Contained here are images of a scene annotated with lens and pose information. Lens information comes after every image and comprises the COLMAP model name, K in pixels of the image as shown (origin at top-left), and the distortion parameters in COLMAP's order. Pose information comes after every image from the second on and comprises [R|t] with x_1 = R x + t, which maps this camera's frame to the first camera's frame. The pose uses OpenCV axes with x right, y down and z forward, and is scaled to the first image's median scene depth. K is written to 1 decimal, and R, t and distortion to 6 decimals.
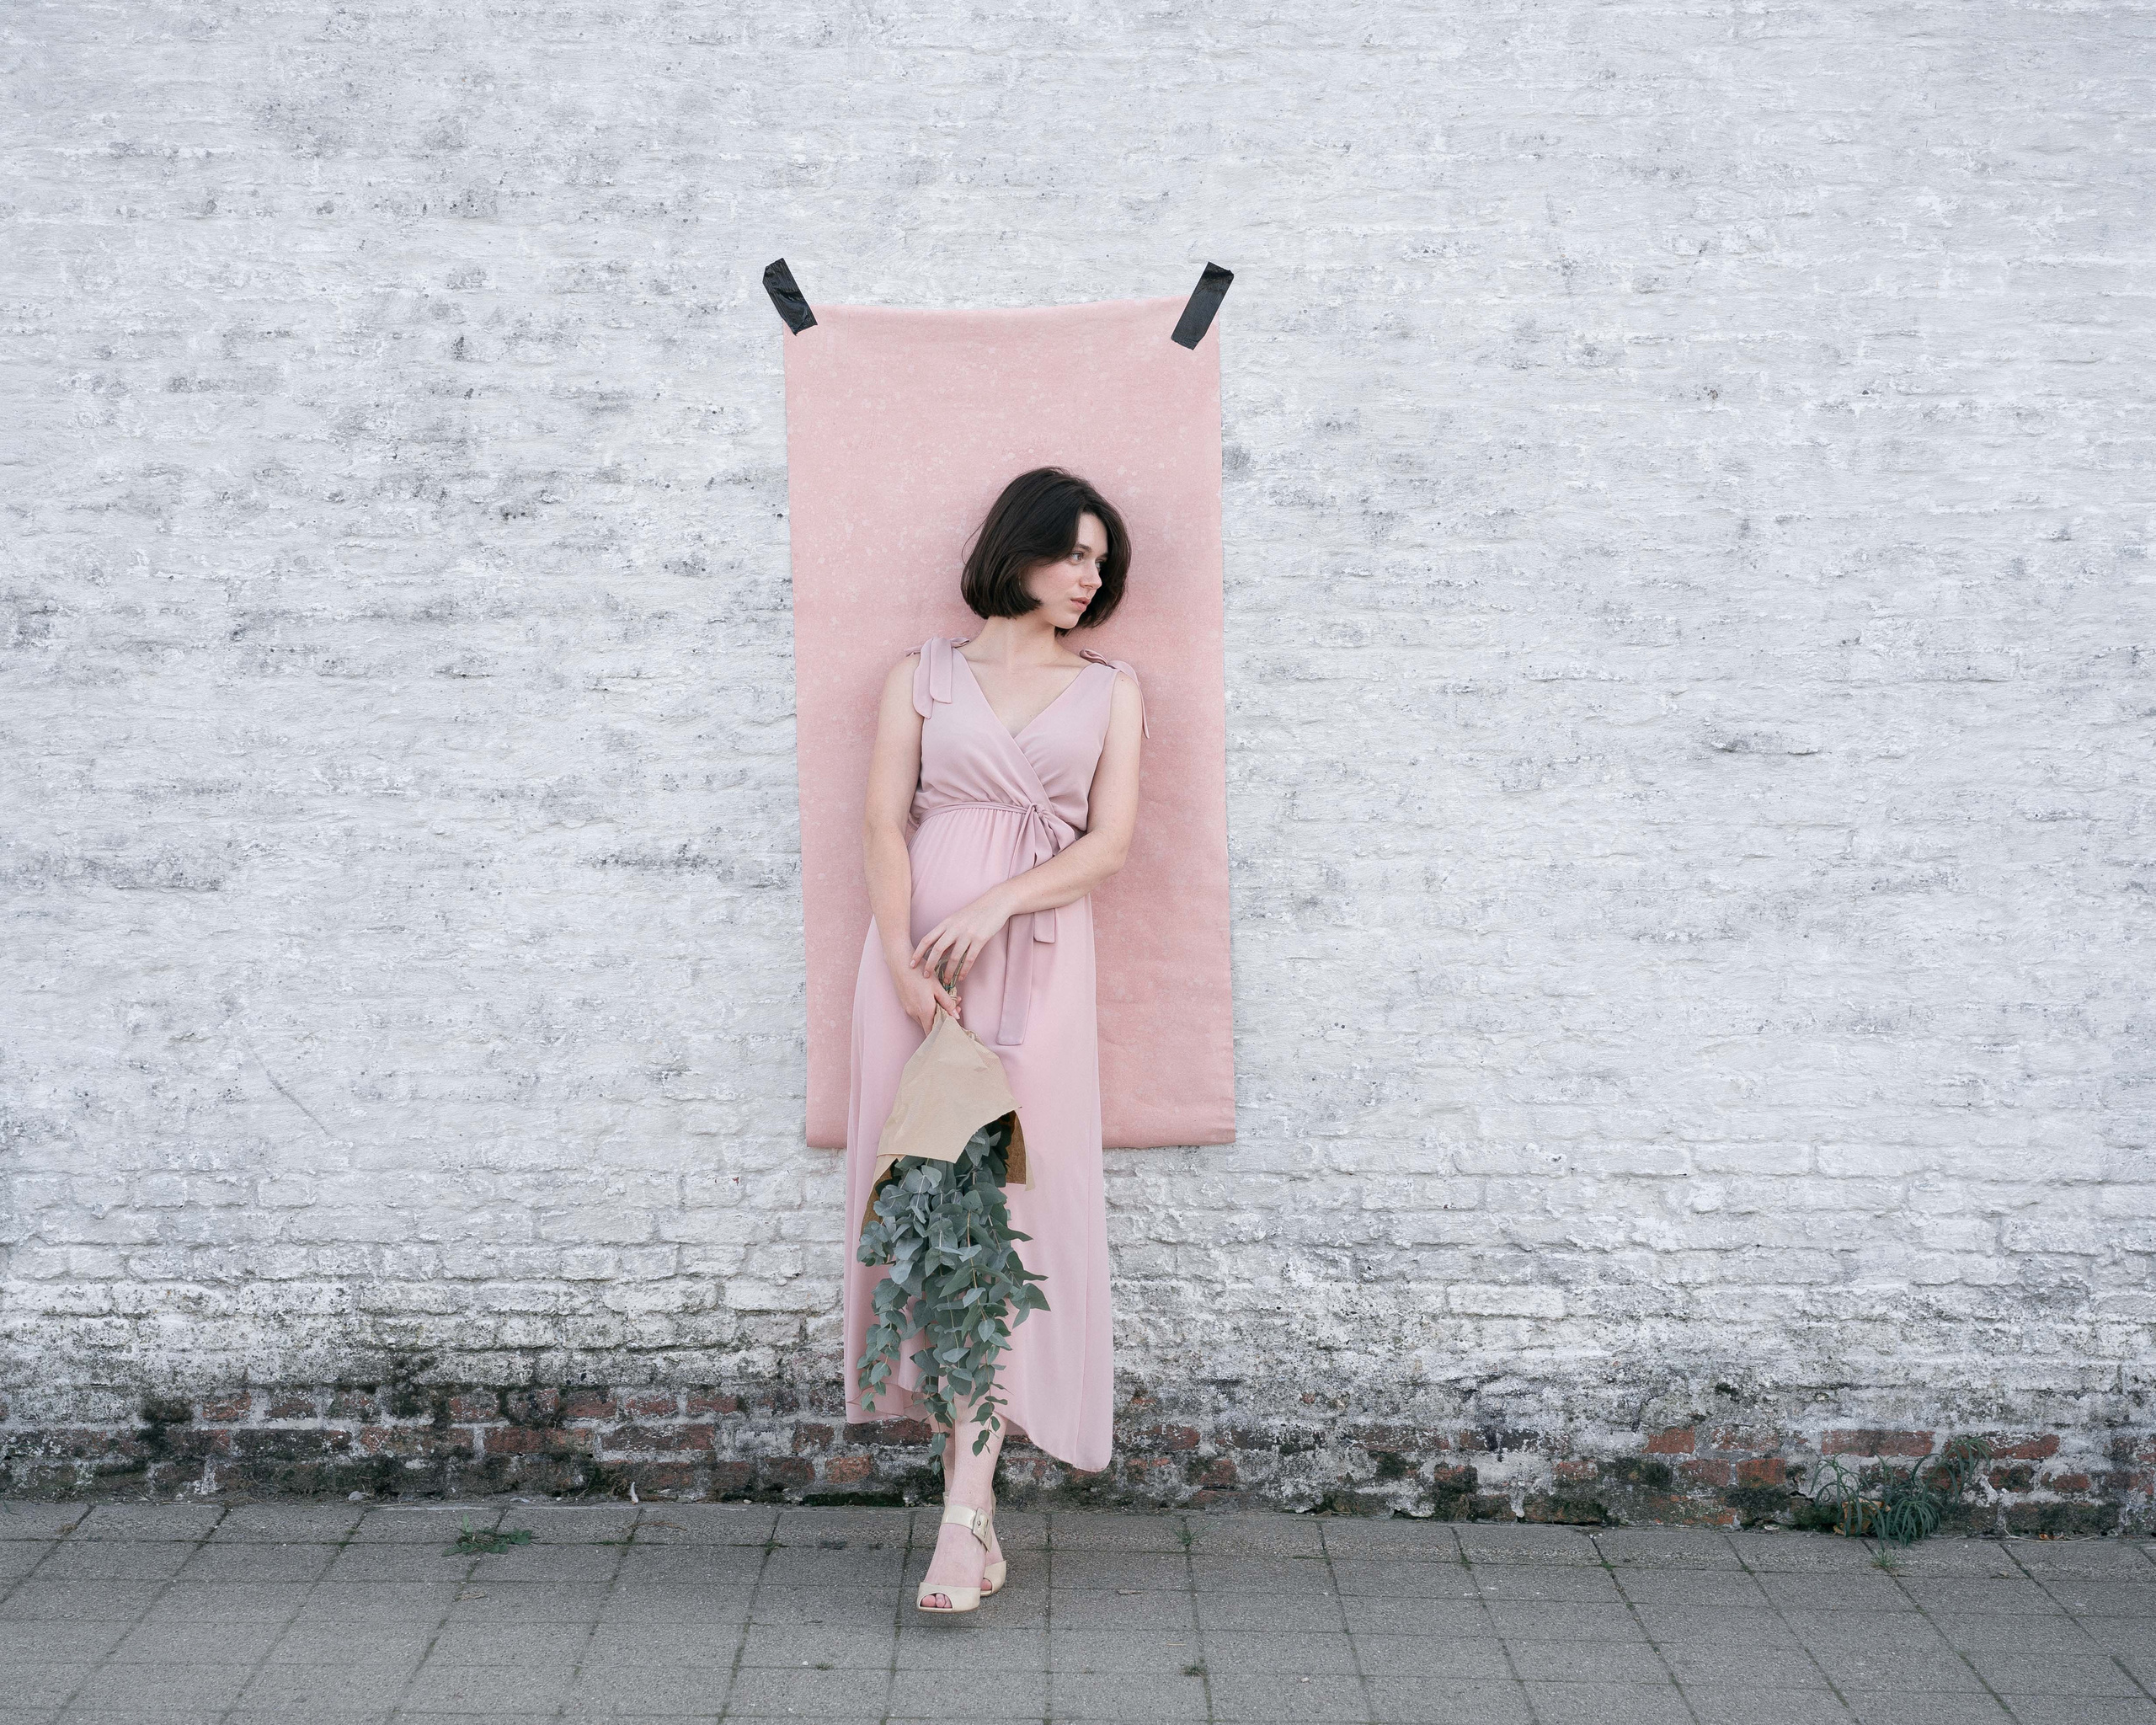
lens RADIAL K [[4382.4, 0, 1075.7], [0, 4382.4, 835.4], [0, 0, 1]] dist [0.344221, 0.000000]
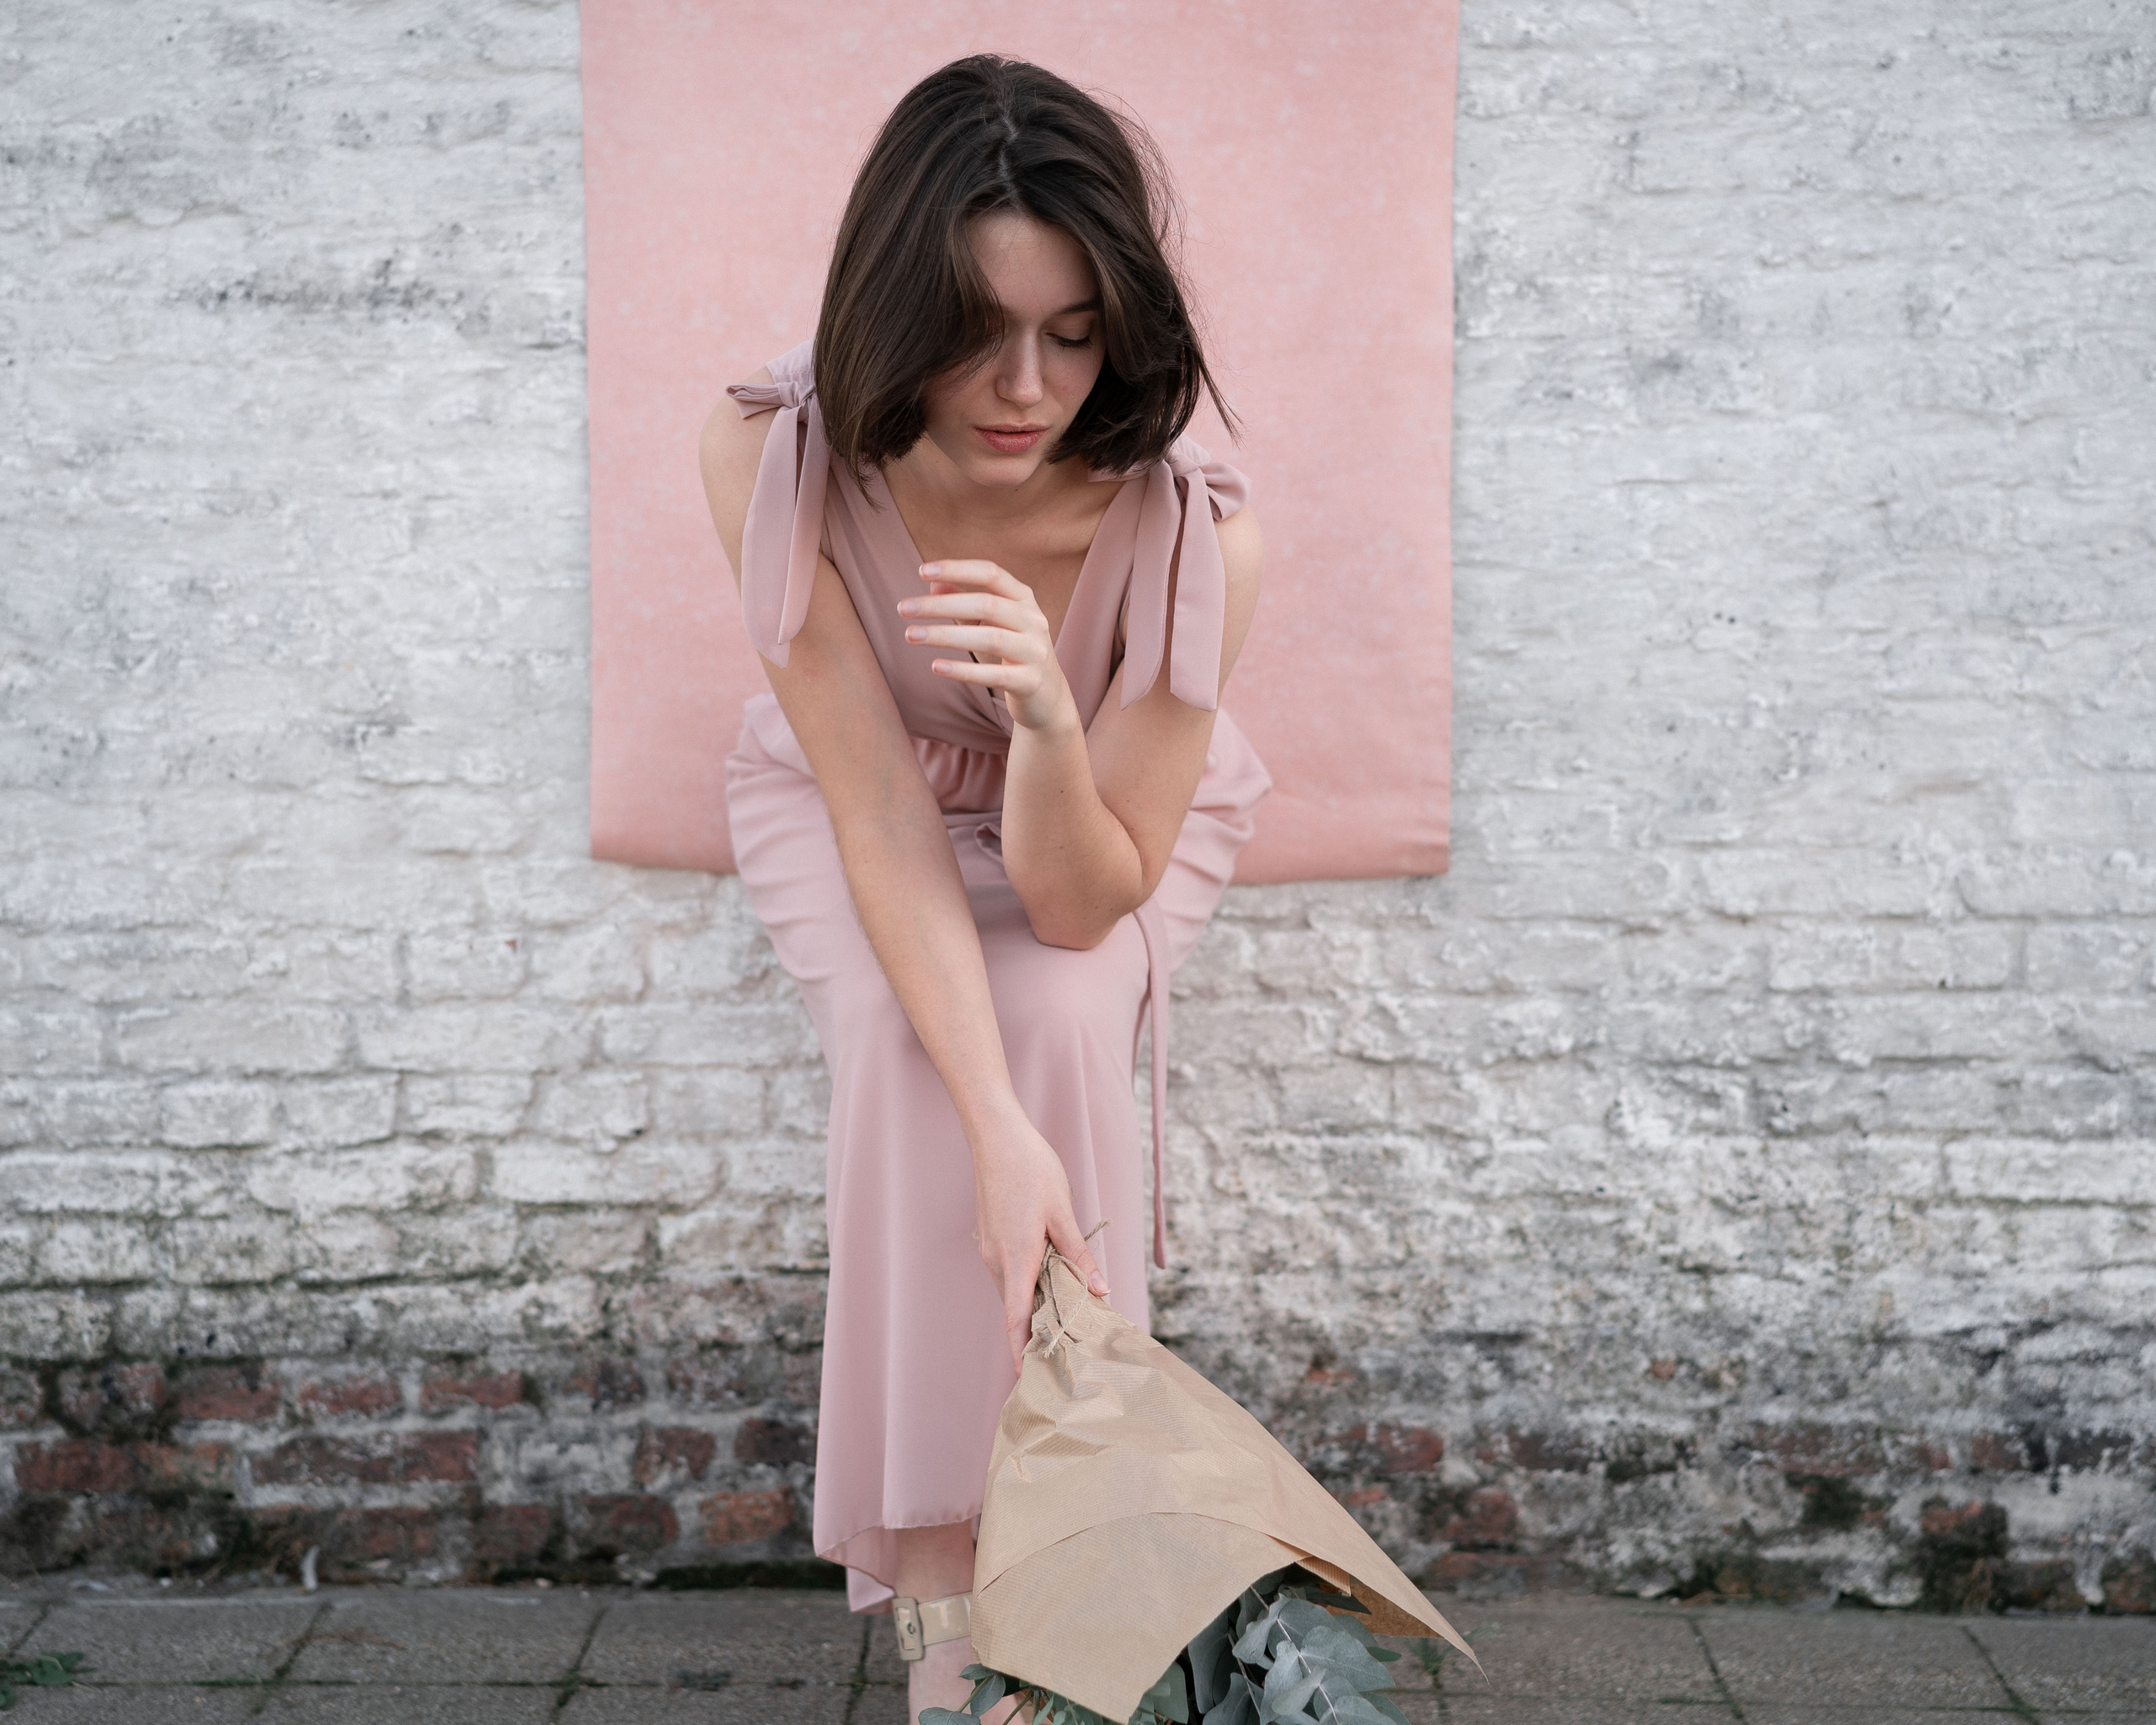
lens RADIAL K [[4382.4, 0, 1047.8], [0, 4382.4, 870.7], [0, 0, 1]] dist [0.344221, 0.000000]
pose [[0.999791, -0.011639, -0.016799, -0.007754], [0.011870, 0.999836, 0.013703, 0.063704], [0.016637, -0.013900, 0.999765, 0.499926]]
